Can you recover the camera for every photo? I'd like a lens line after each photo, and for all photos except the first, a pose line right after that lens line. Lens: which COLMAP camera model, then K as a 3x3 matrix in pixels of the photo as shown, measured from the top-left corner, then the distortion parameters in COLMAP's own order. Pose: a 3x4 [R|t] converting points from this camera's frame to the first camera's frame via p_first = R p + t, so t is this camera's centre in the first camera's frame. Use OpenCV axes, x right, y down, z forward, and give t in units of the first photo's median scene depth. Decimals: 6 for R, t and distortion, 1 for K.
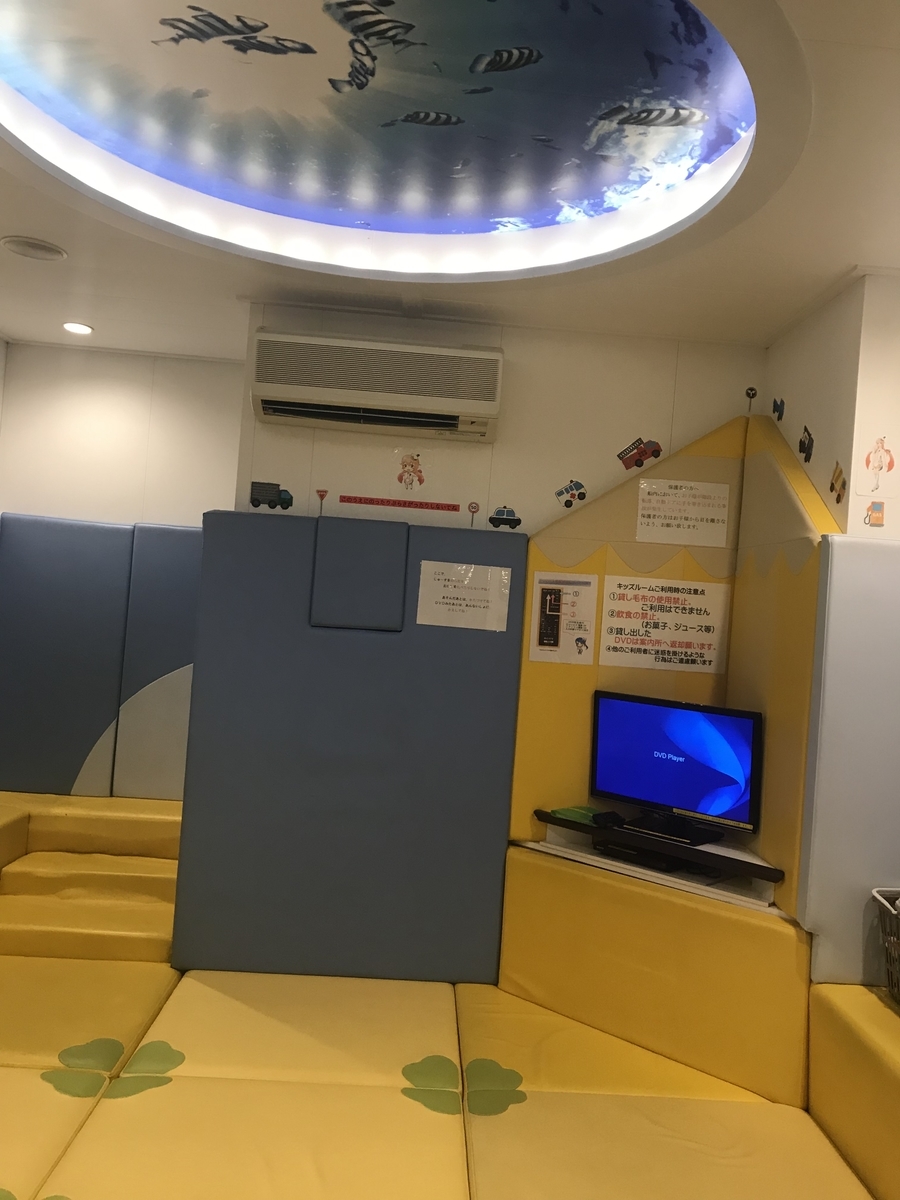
lens RADIAL K [[1001.7, 0, 453.9], [0, 1001.7, 596.5], [0, 0, 1]] dist [-0.011200, -0.004649]
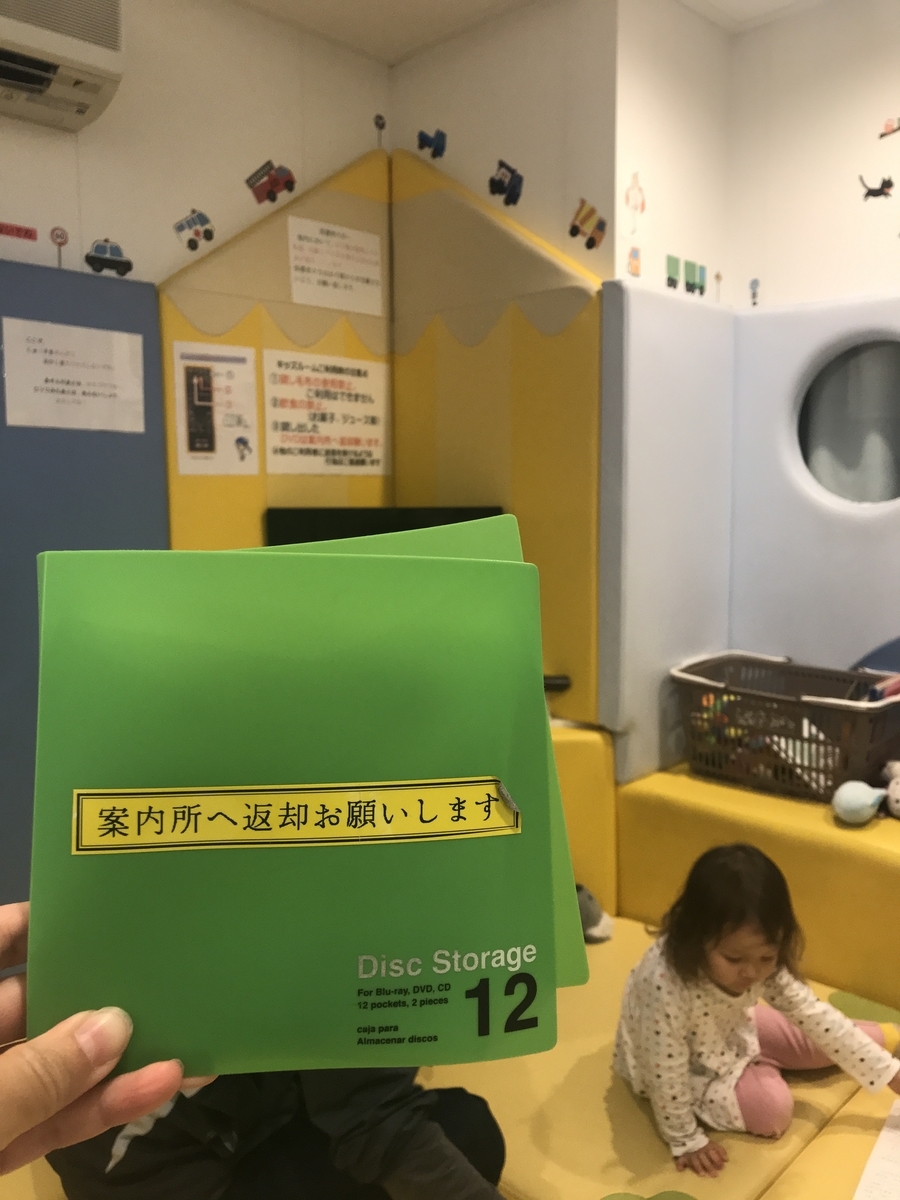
lens RADIAL K [[1001.7, 0, 450.1], [0, 1001.7, 605.4], [0, 0, 1]] dist [-0.011200, -0.004649]
pose [[0.679492, -0.157612, 0.716554, -0.303951], [0.060654, 0.985377, 0.159225, 0.054603], [-0.731172, -0.064731, 0.679115, 0.398026]]
